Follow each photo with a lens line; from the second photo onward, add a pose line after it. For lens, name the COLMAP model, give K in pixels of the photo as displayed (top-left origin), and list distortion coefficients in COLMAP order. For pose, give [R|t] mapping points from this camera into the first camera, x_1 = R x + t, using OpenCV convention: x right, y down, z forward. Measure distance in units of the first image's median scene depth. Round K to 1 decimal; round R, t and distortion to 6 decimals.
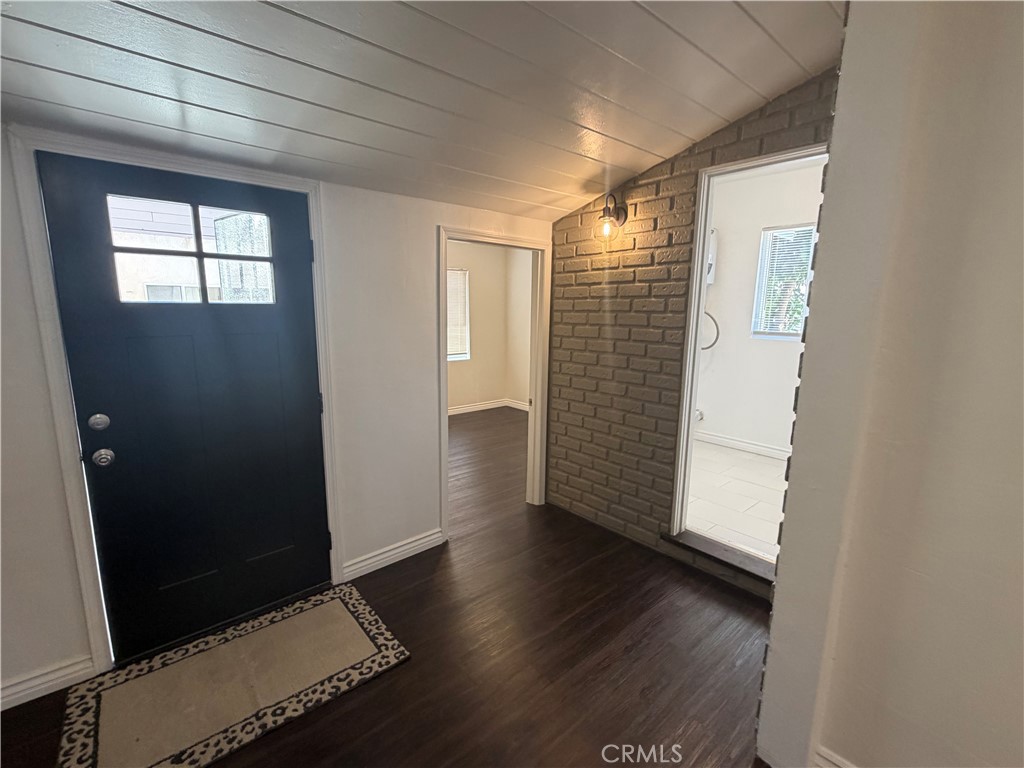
lens RADIAL K [[449.7, 0, 506.6], [0, 449.7, 384.4], [0, 0, 1]] dist [0.000562, -0.000194]
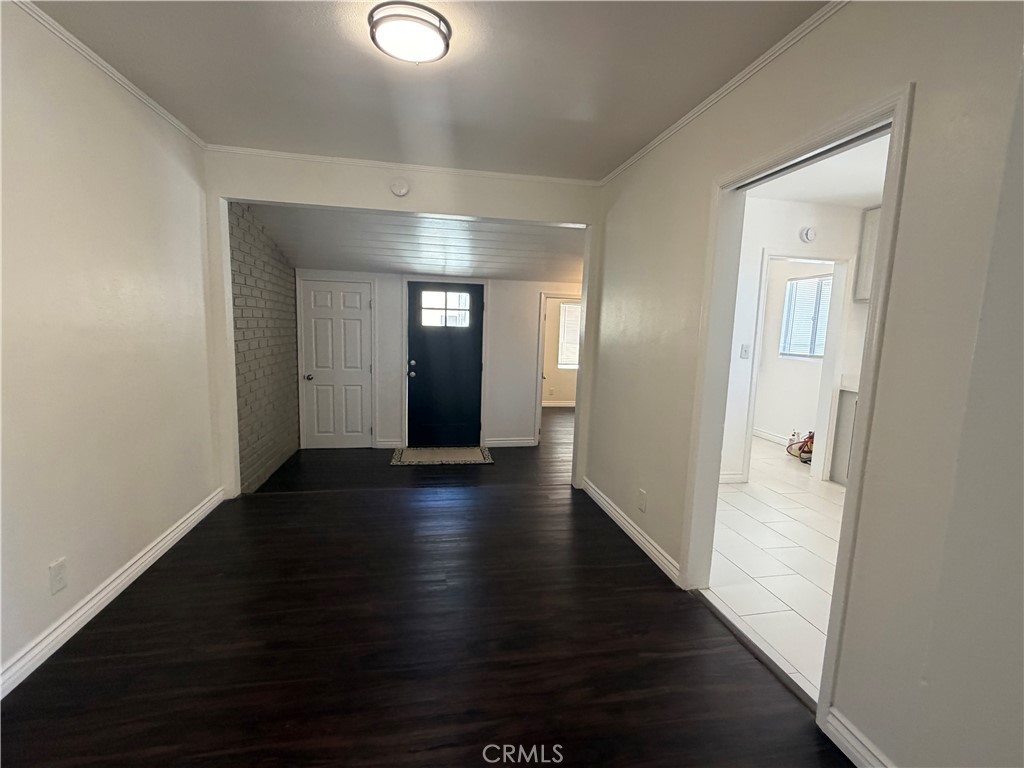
lens RADIAL K [[449.7, 0, 514.3], [0, 449.7, 384.3], [0, 0, 1]] dist [0.000562, -0.000194]
pose [[0.867051, 0.079545, -0.491828, 1.102355], [-0.106818, 0.993896, -0.027565, 0.210720], [0.486634, 0.076436, 0.870256, -1.199808]]
